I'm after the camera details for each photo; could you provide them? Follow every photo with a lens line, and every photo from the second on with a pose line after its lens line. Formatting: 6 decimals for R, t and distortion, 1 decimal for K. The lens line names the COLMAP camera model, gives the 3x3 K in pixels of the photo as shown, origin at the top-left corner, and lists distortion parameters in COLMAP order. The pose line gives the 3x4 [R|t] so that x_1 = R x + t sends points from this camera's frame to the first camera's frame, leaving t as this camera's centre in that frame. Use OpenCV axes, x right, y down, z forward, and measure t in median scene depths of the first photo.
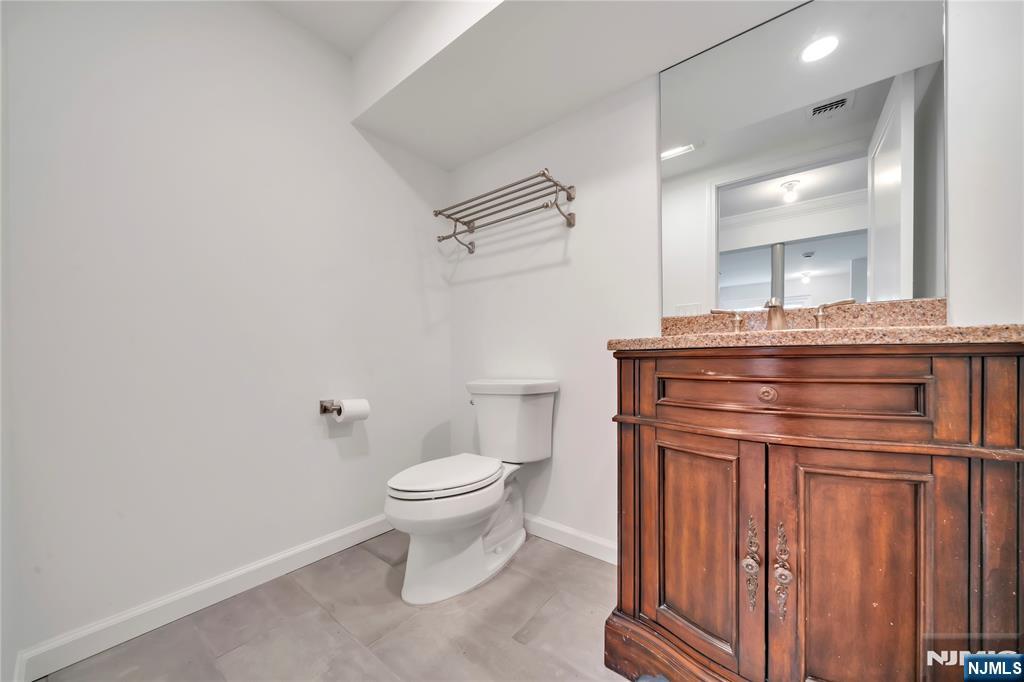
lens RADIAL K [[349.3, 0, 520.5], [0, 349.3, 346.1], [0, 0, 1]] dist [-0.001664, -0.000032]
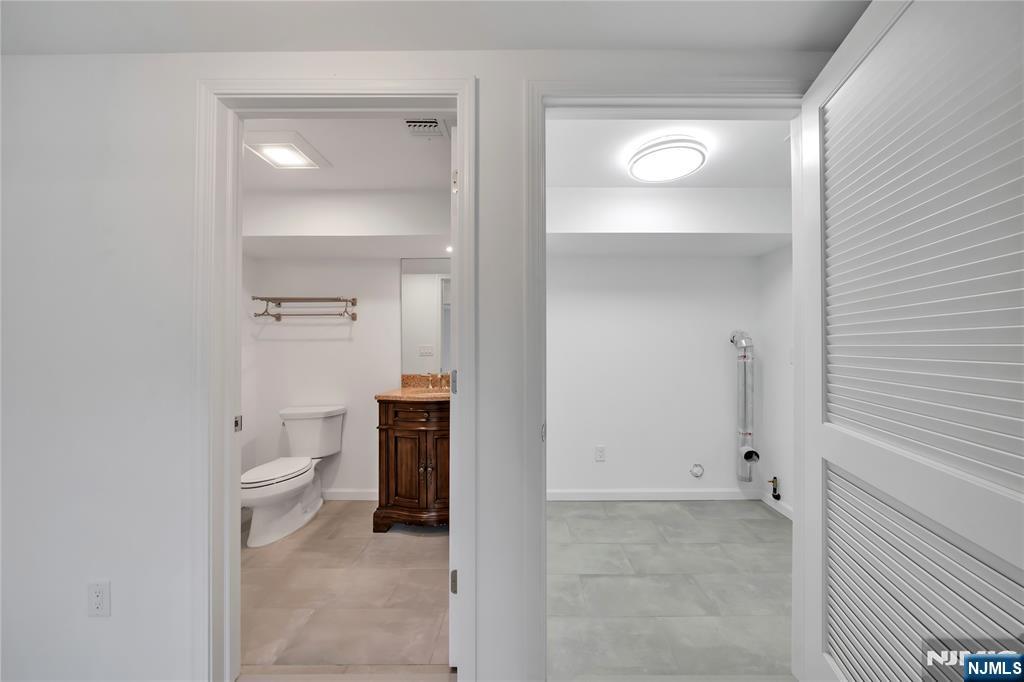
lens RADIAL K [[351.2, 0, 506.8], [0, 351.2, 339.3], [0, 0, 1]] dist [-0.001348, 0.000024]
pose [[0.825361, 0.000734, 0.564604, -0.253837], [-0.008119, 0.999911, 0.010570, -0.303300], [-0.564546, -0.013308, 0.825294, -1.042812]]
